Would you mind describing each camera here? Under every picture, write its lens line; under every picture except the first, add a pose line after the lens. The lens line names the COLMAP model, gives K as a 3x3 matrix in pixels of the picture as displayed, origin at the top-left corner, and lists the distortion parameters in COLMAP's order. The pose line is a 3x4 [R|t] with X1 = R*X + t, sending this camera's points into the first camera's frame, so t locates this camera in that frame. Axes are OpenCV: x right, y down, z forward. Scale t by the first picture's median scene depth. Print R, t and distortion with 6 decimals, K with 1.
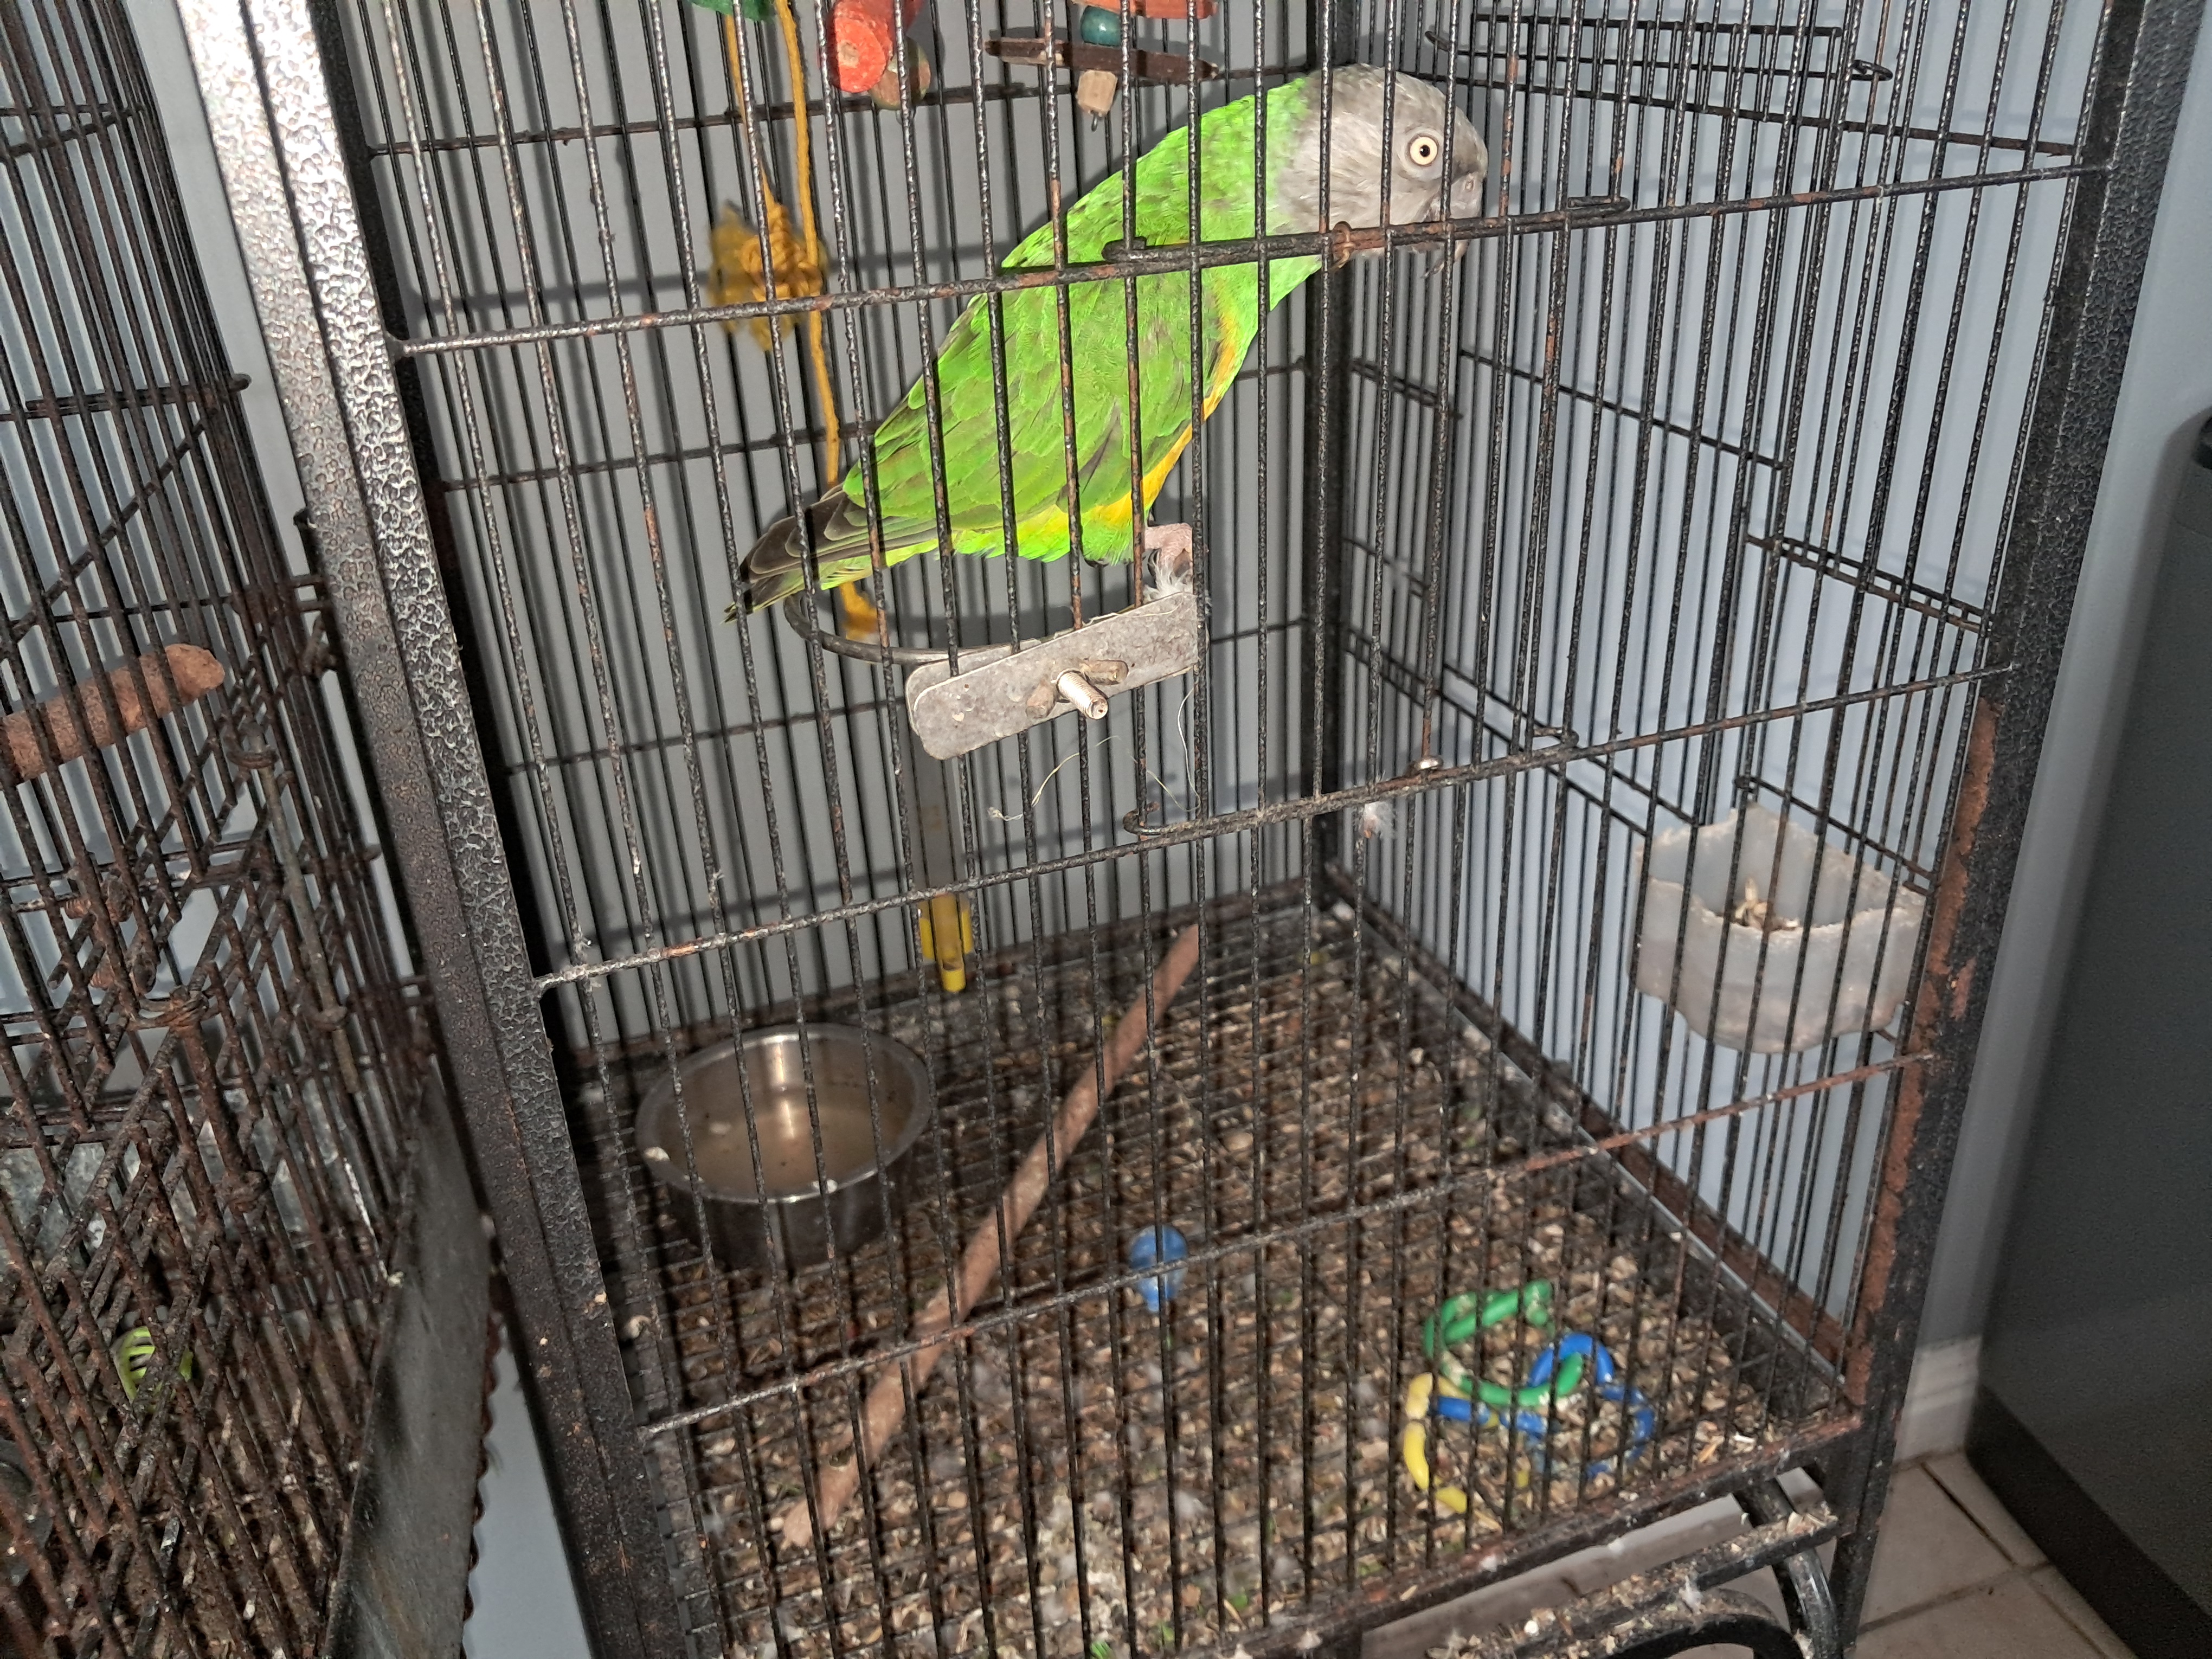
lens RADIAL K [[1682.8, 0, 1106.0], [0, 1682.8, 829.5], [0, 0, 1]] dist [0.004167, -0.002545]
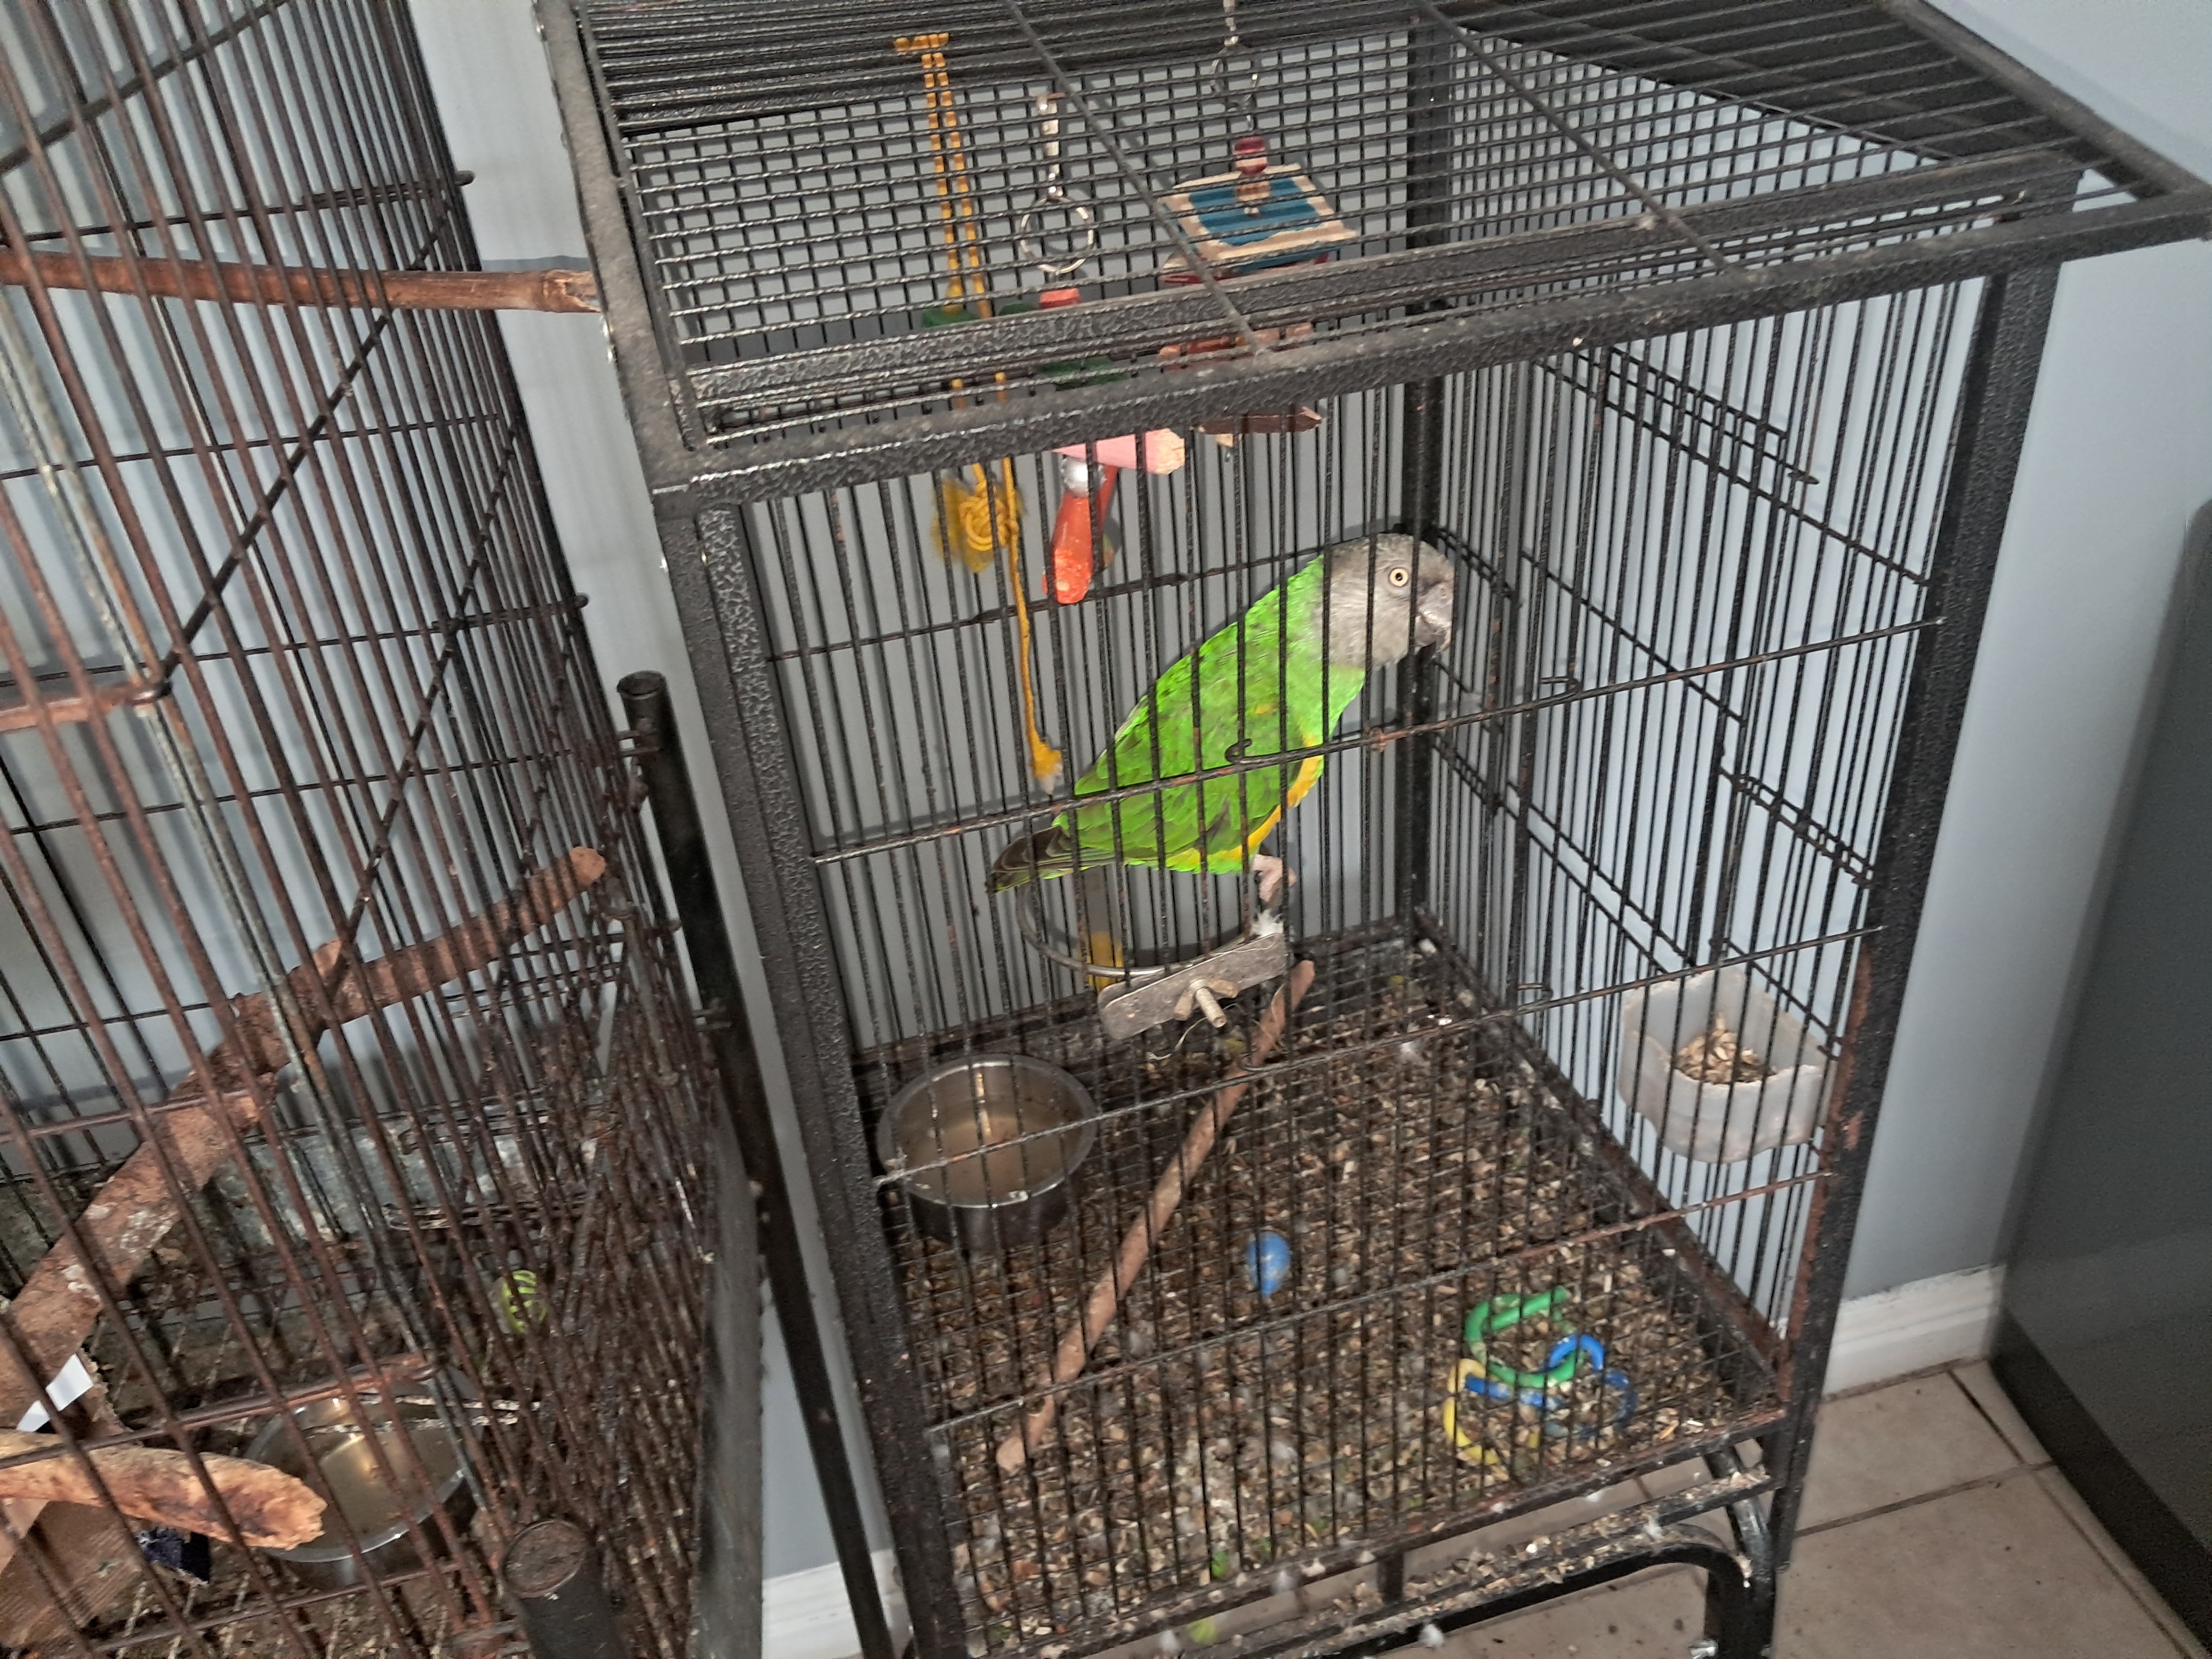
lens RADIAL K [[1682.8, 0, 1106.0], [0, 1682.8, 829.5], [0, 0, 1]] dist [0.004167, -0.002545]
pose [[0.996565, 0.010715, -0.082117, 0.010616], [-0.002133, 0.994586, 0.103895, -0.253746], [0.082785, -0.103363, 0.991193, -0.336256]]
